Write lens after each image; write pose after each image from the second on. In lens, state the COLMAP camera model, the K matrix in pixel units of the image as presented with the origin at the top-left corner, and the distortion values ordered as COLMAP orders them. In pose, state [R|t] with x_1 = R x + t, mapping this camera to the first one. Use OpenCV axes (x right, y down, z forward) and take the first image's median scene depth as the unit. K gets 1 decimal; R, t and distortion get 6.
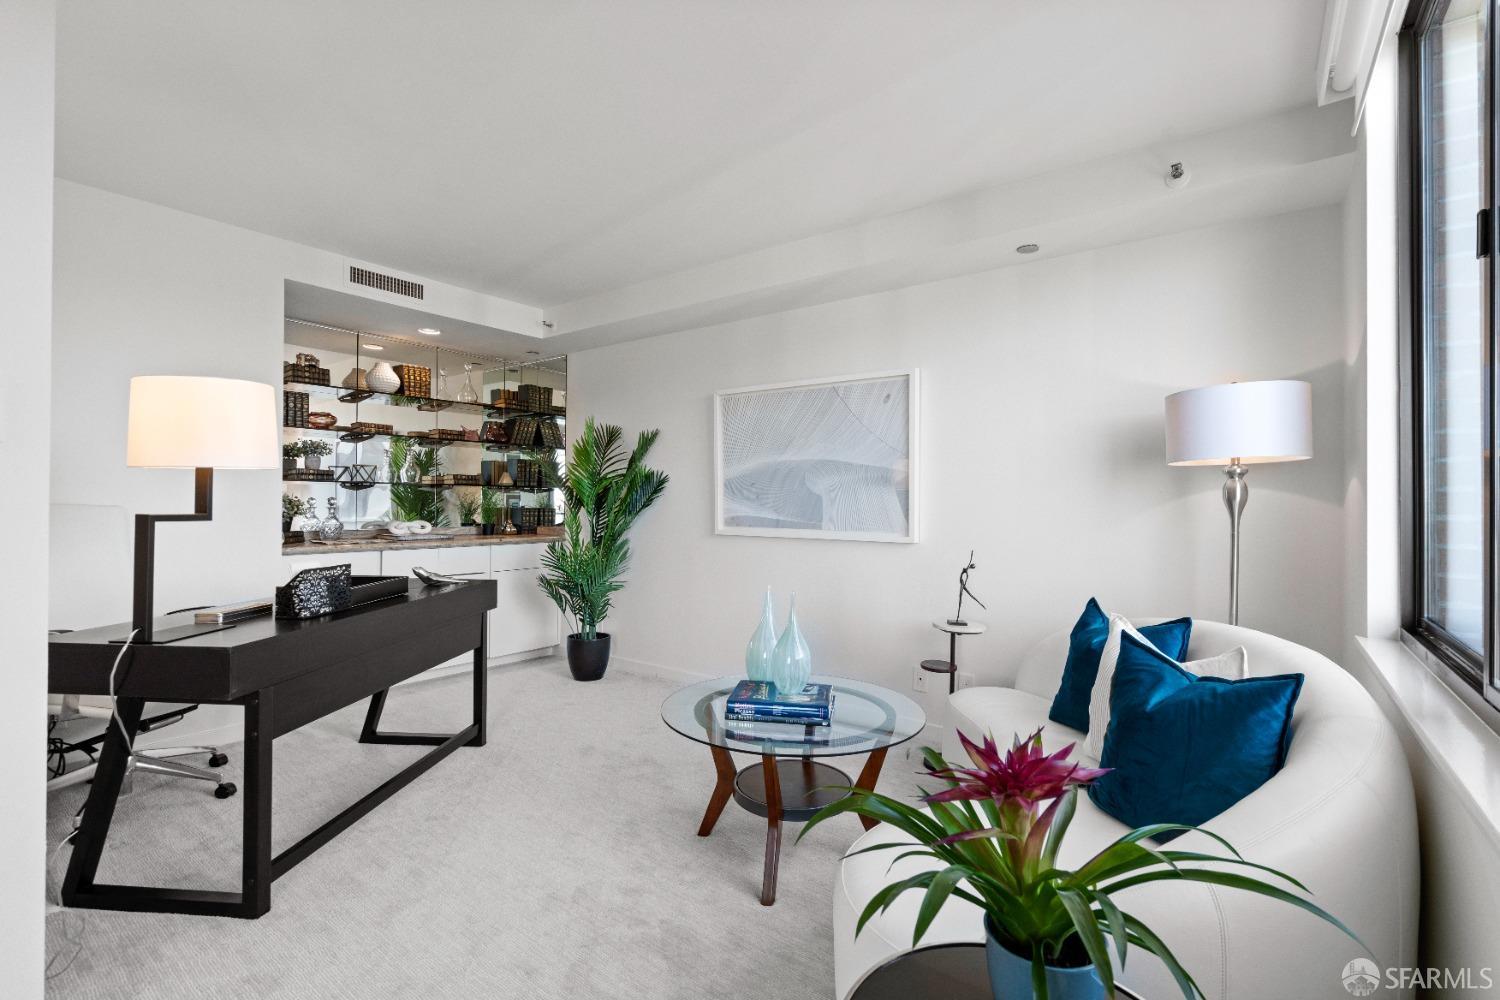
lens RADIAL K [[676.6, 0, 748.8], [0, 676.6, 497.4], [0, 0, 1]] dist [-0.003344, 0.000416]
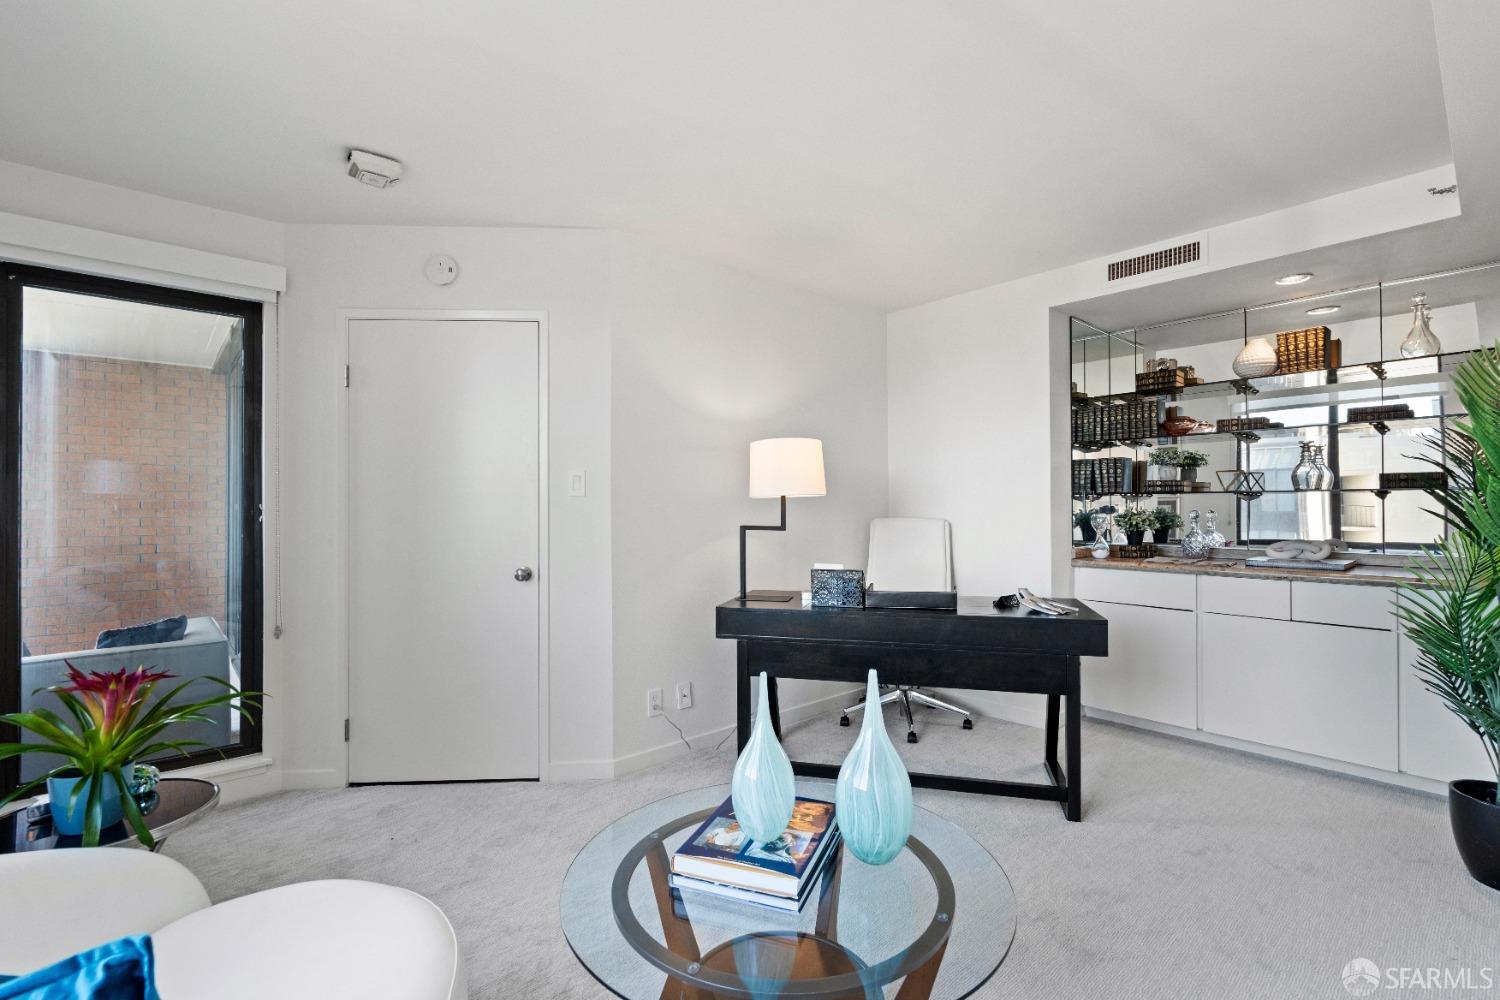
lens RADIAL K [[676.6, 0, 748.0], [0, 676.6, 505.0], [0, 0, 1]] dist [-0.003344, 0.000416]
pose [[-0.195610, -0.006662, -0.980659, 0.417797], [0.010545, 0.999905, -0.008896, -0.006387], [0.980625, -0.012081, -0.195521, 0.685037]]
